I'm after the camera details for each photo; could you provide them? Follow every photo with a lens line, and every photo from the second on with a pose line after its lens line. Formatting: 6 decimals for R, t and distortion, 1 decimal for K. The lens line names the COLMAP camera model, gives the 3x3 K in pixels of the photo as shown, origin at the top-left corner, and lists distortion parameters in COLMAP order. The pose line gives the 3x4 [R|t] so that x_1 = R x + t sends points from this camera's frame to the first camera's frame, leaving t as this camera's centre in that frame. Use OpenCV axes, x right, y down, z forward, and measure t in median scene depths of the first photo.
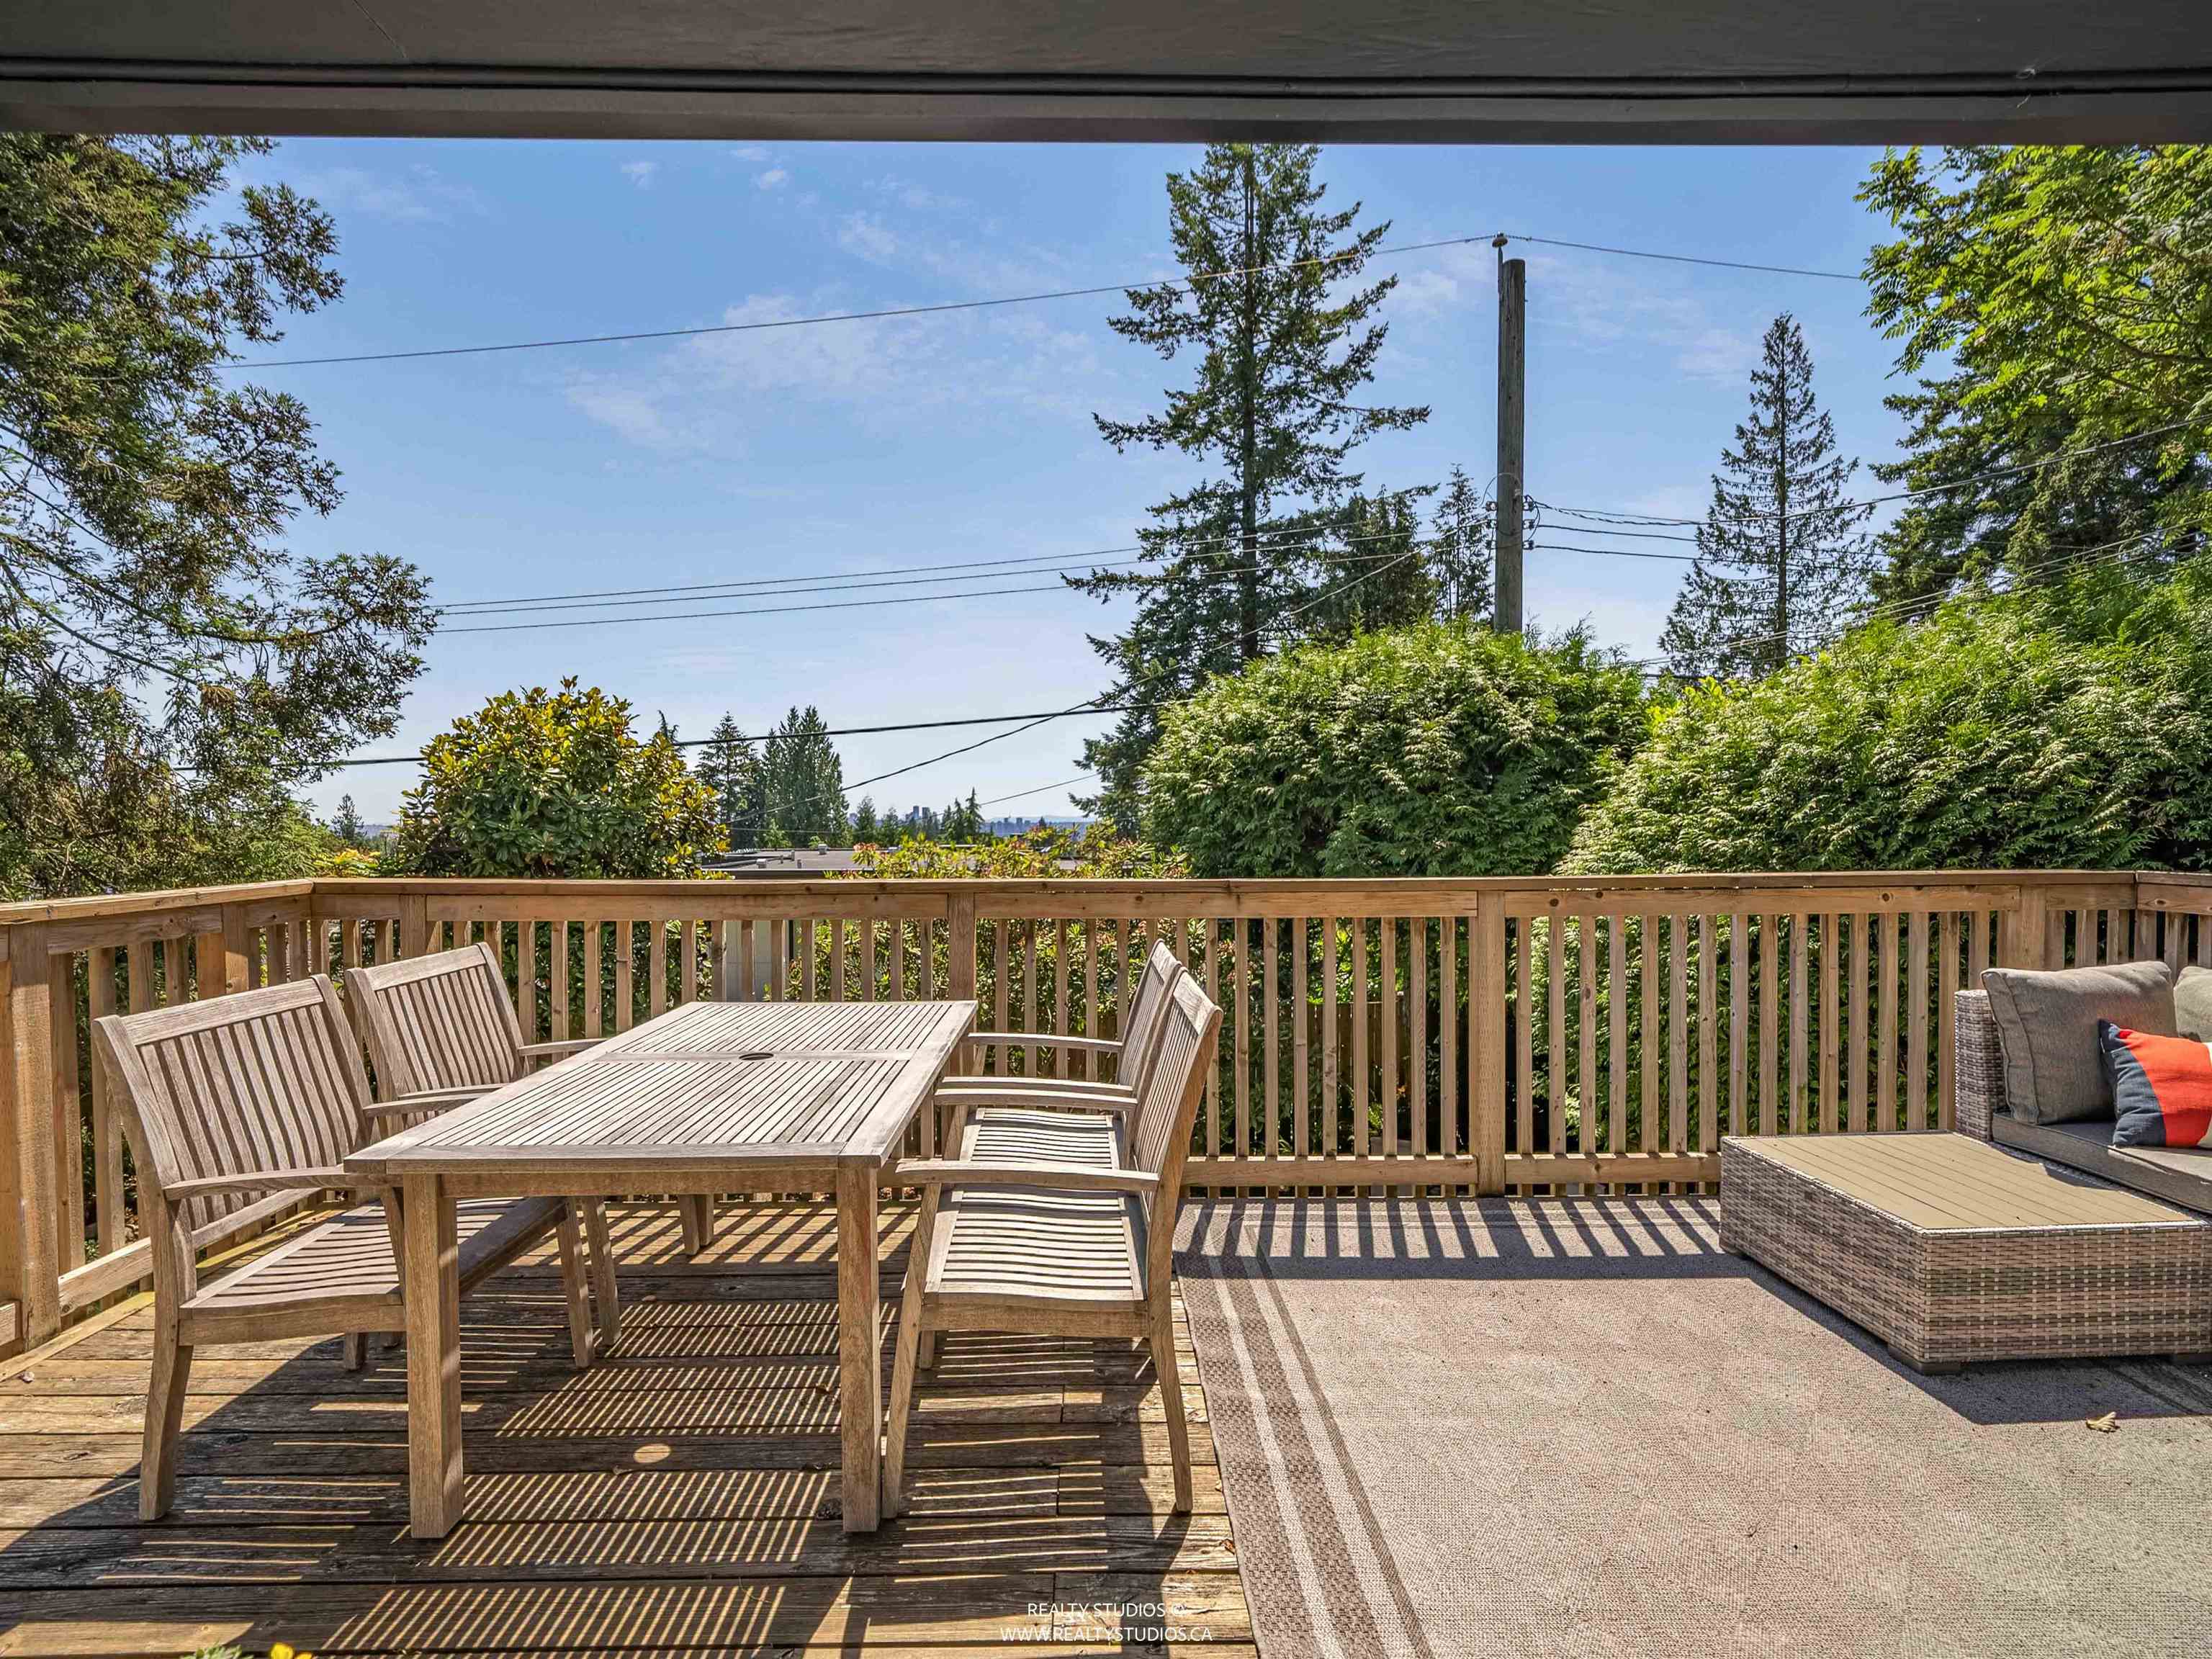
lens RADIAL K [[1016.4, 0, 1097.0], [0, 1016.4, 831.3], [0, 0, 1]] dist [-0.001885, -0.000056]
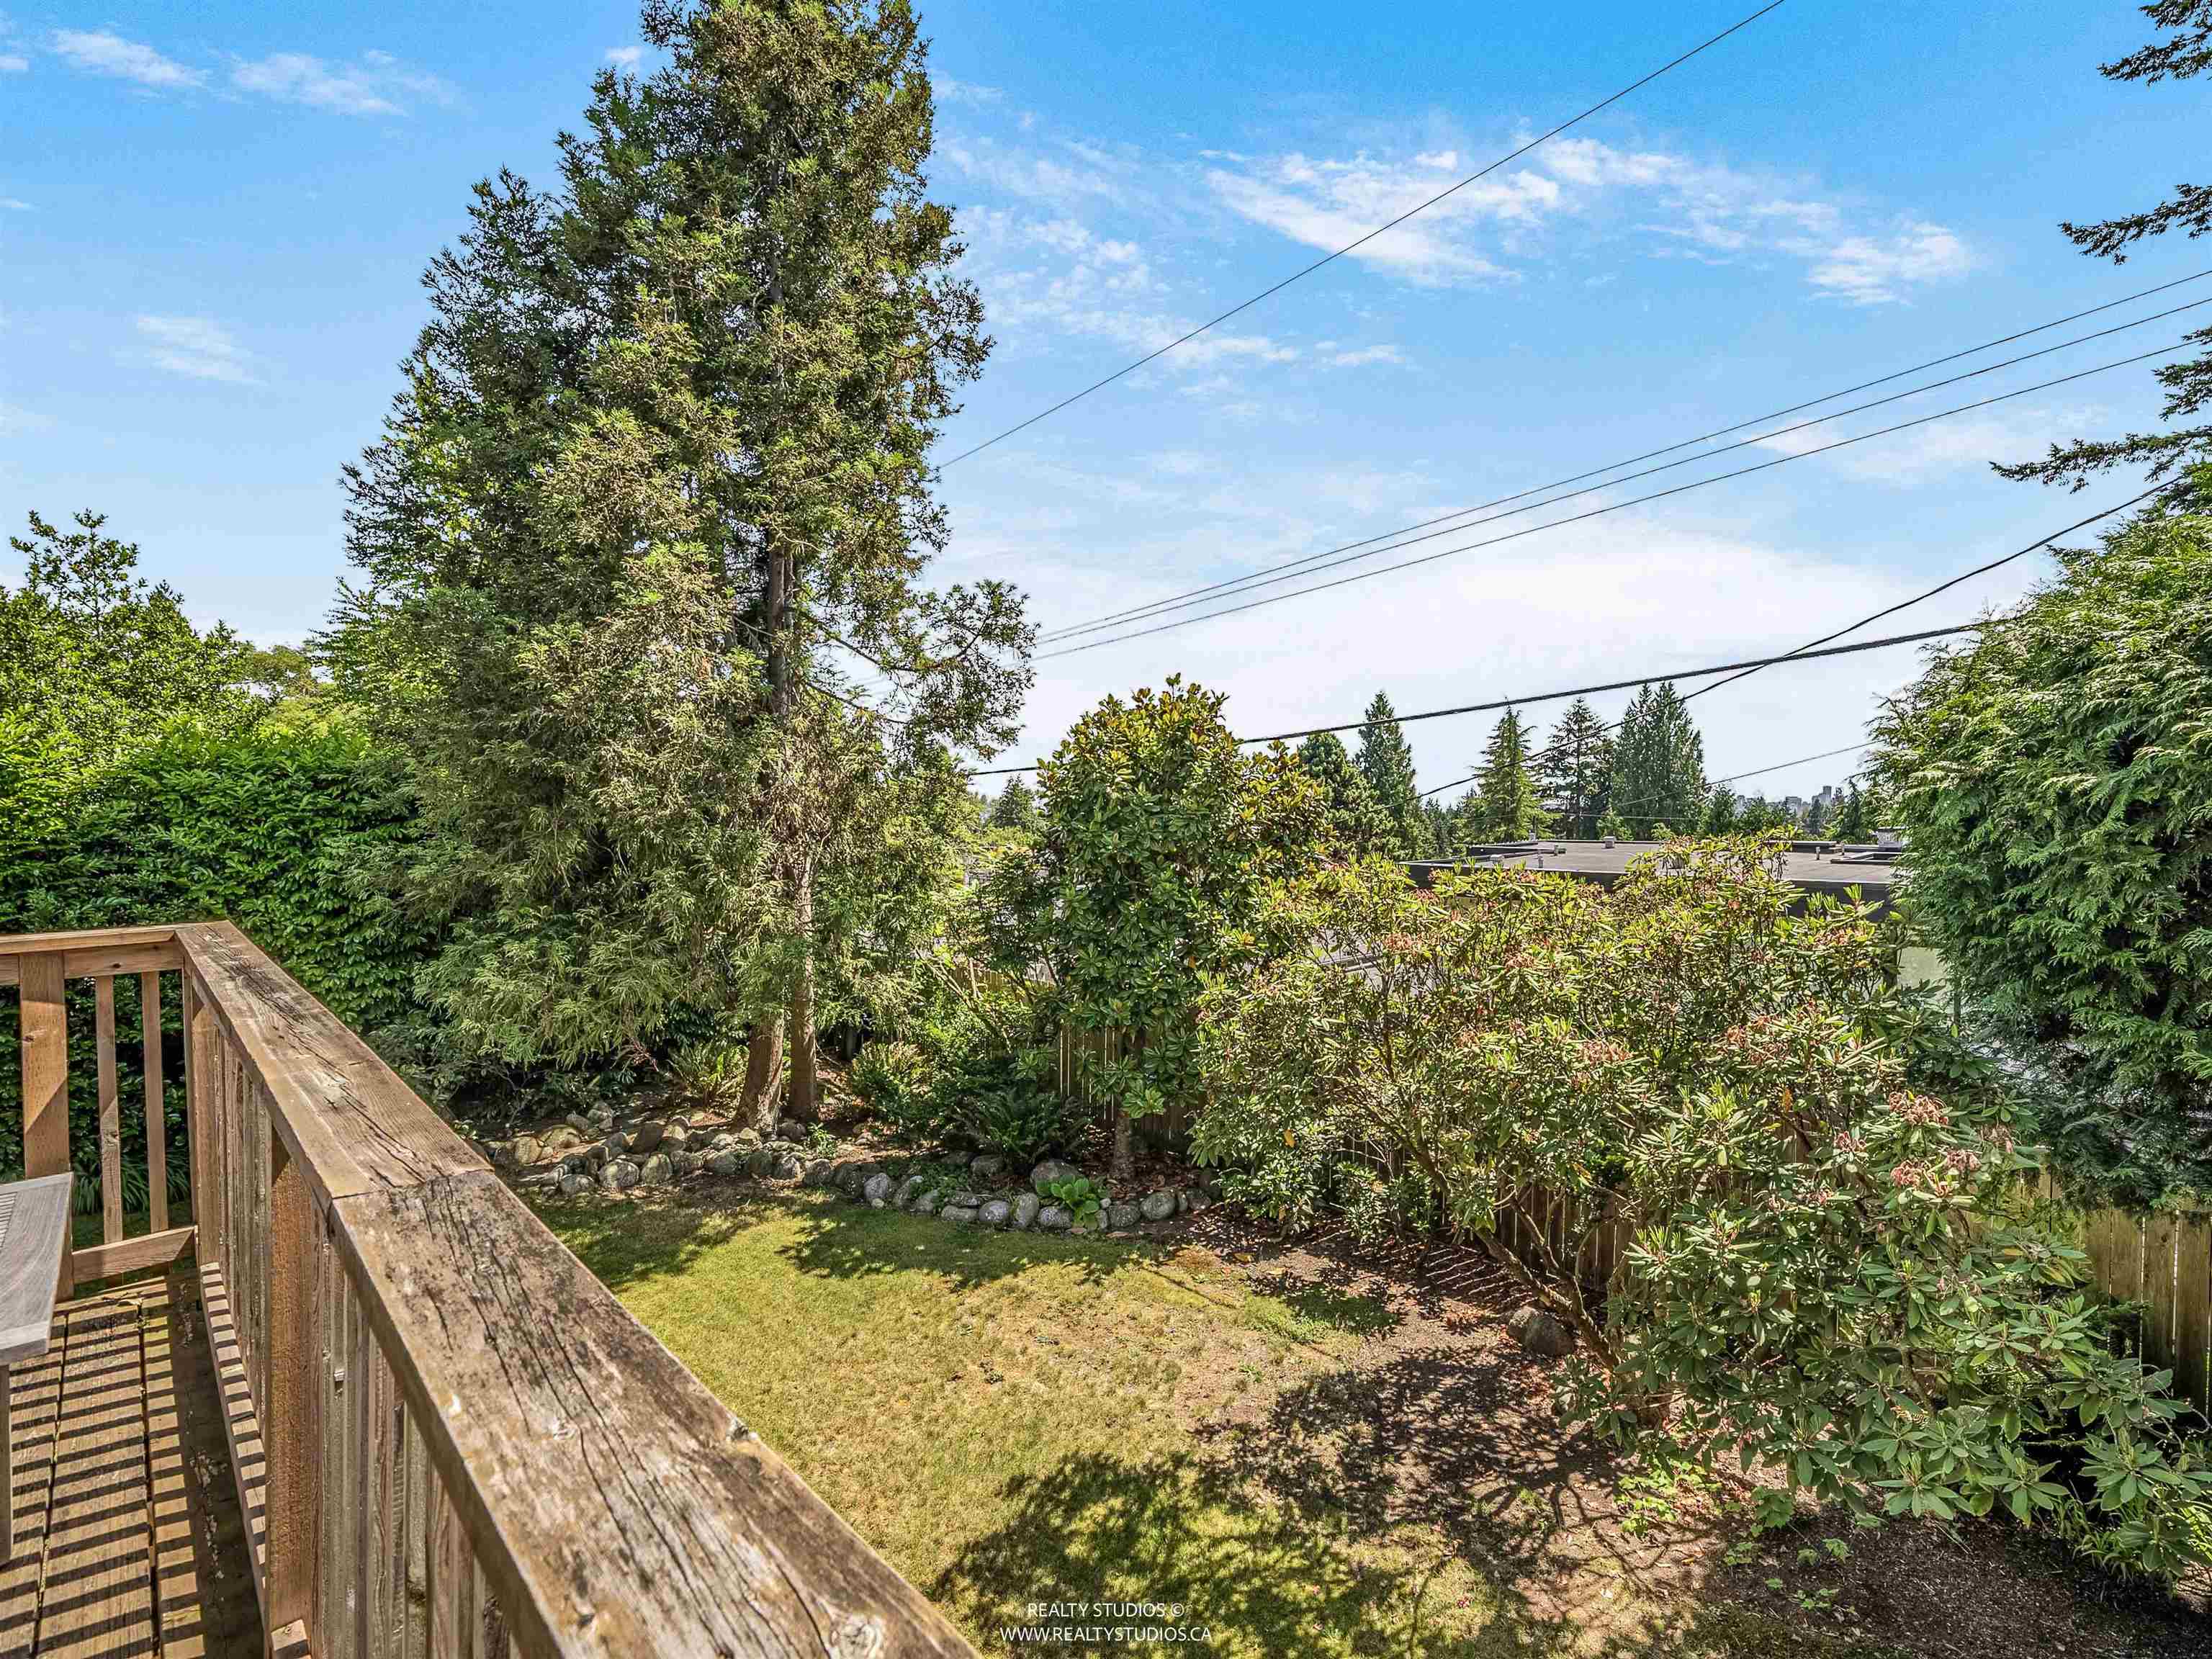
lens RADIAL K [[998.7, 0, 1116.7], [0, 998.7, 835.5], [0, 0, 1]] dist [-0.004325, -0.000933]
pose [[0.702590, 0.020958, -0.711286, 0.034597], [-0.006203, 0.999709, 0.023329, -0.004474], [0.711568, -0.011978, 0.702515, 0.068950]]
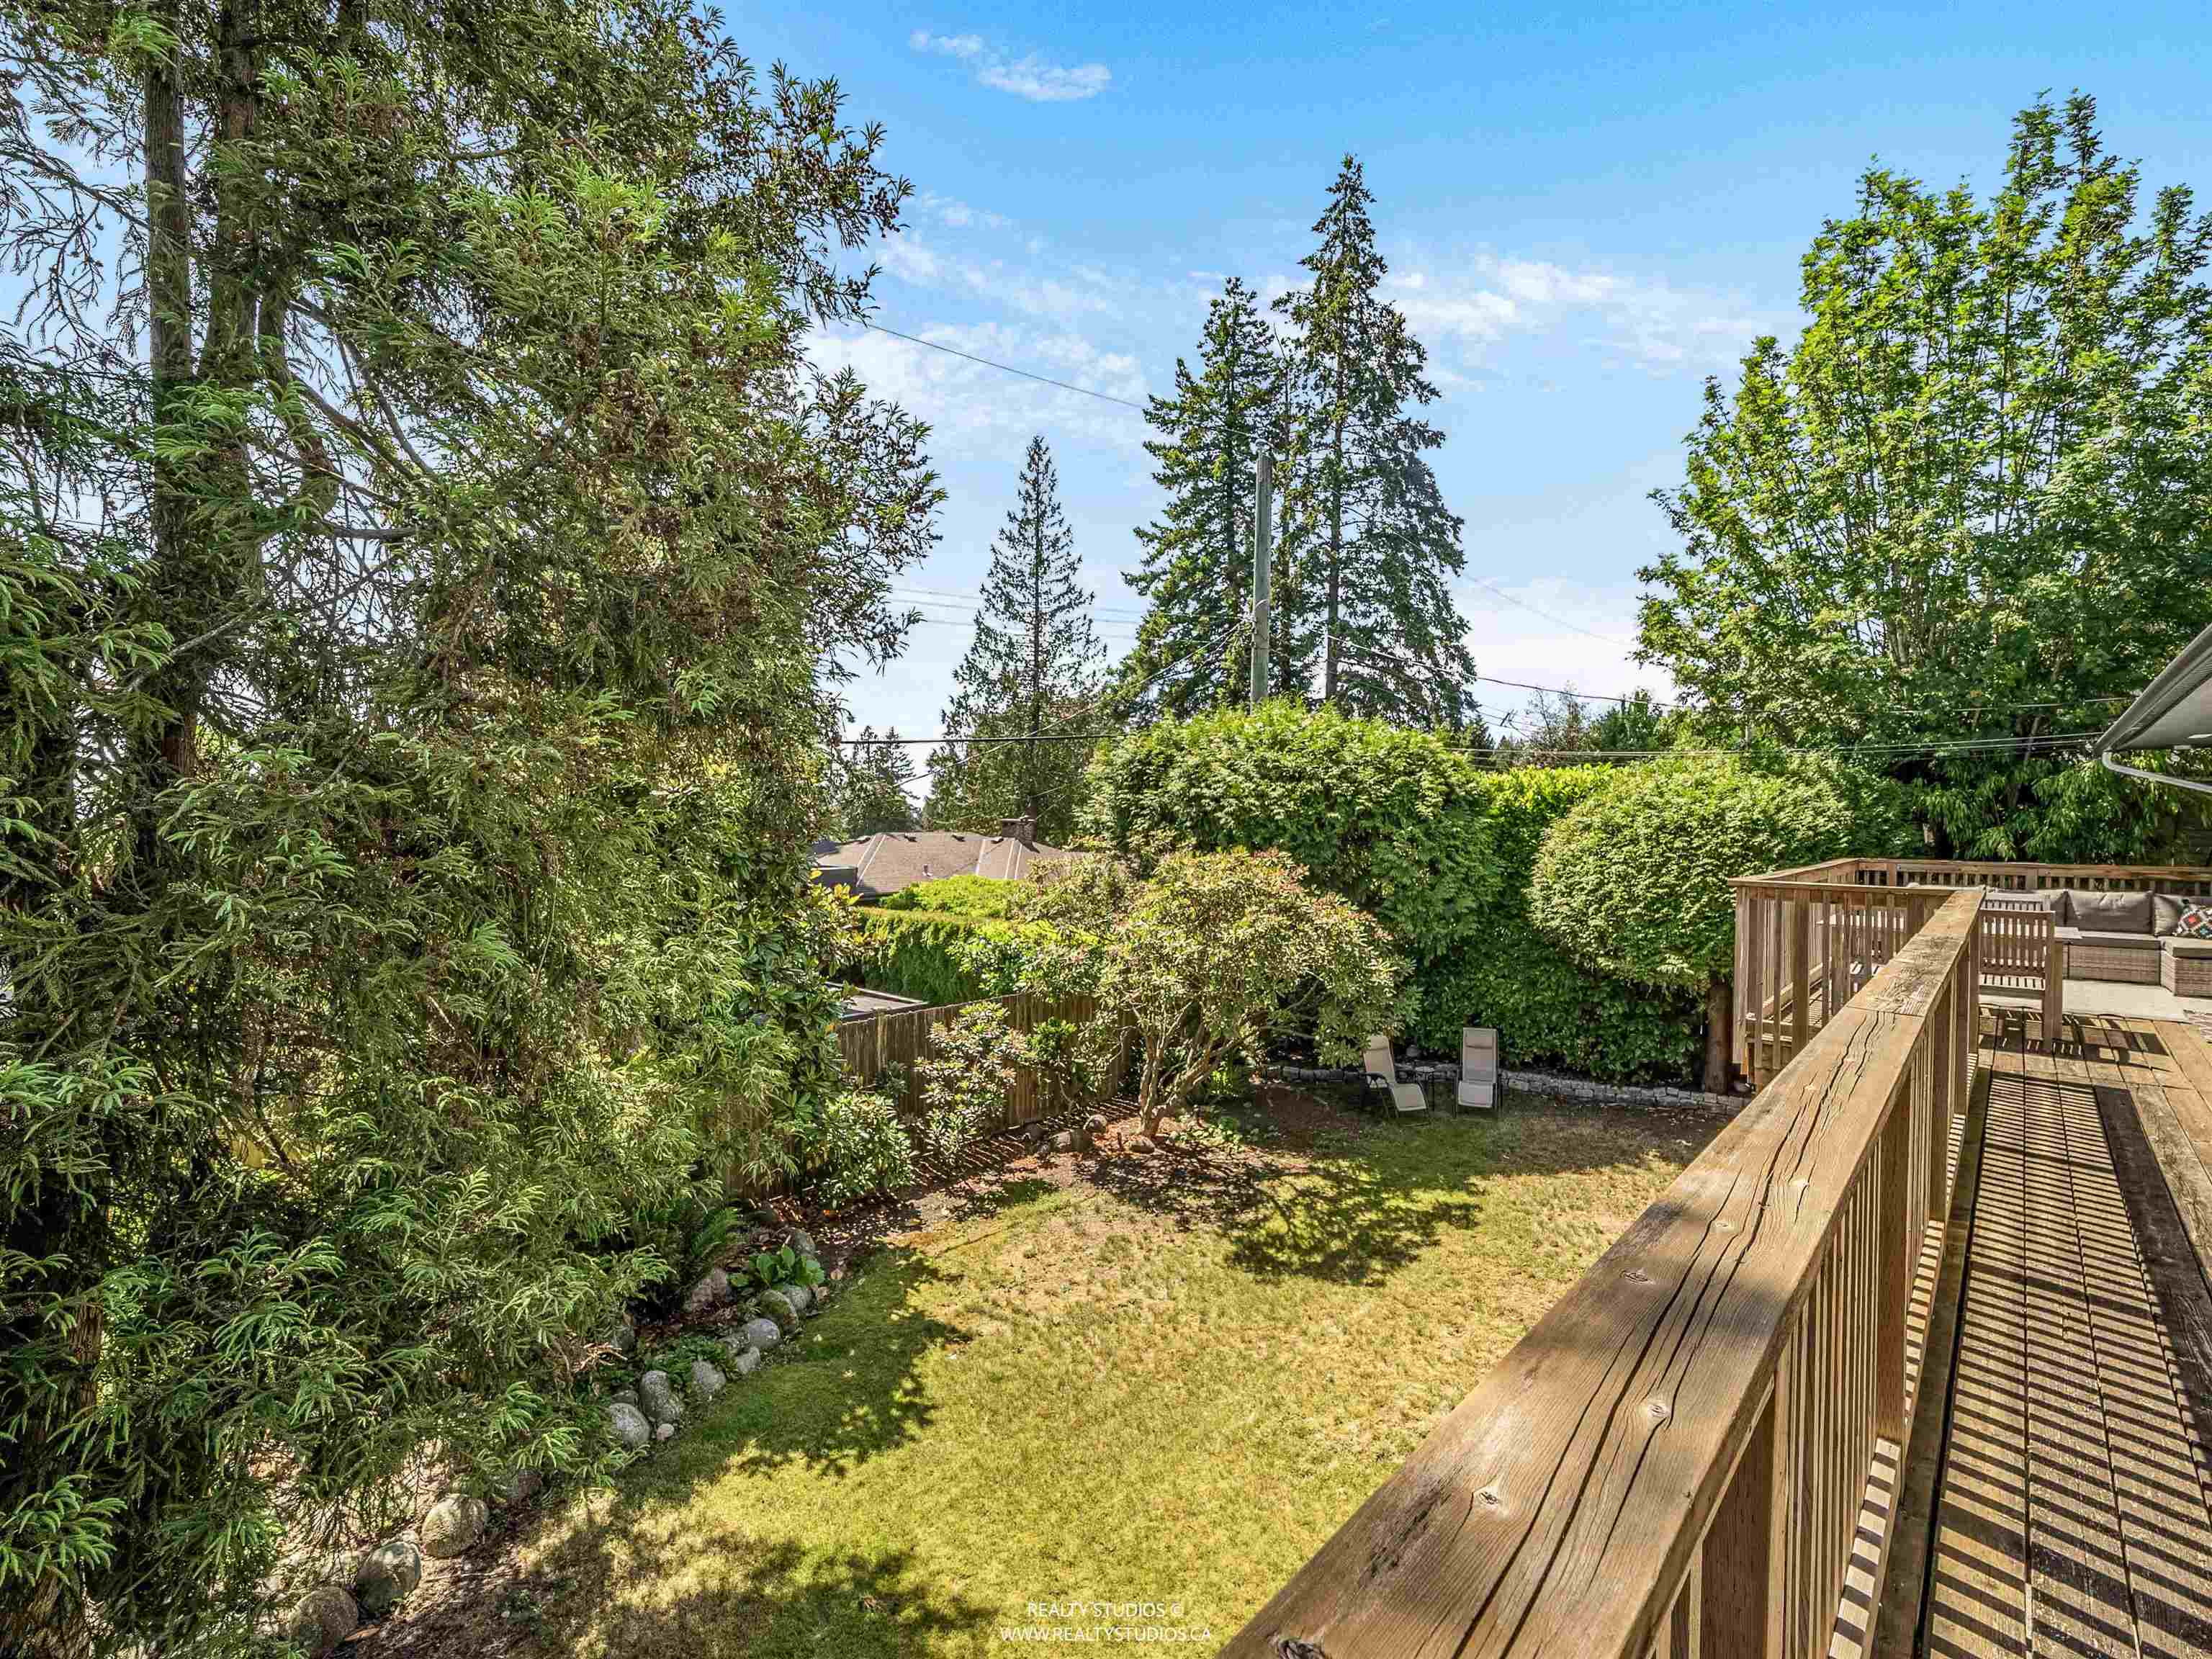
lens RADIAL K [[1016.0, 0, 1129.6], [0, 1016.0, 839.3], [0, 0, 1]] dist [-0.000087, 0.000178]
pose [[0.663780, -0.004039, 0.747917, -0.223029], [-0.005115, 0.999938, 0.009939, -0.003290], [-0.747910, -0.010423, 0.663718, 0.041597]]
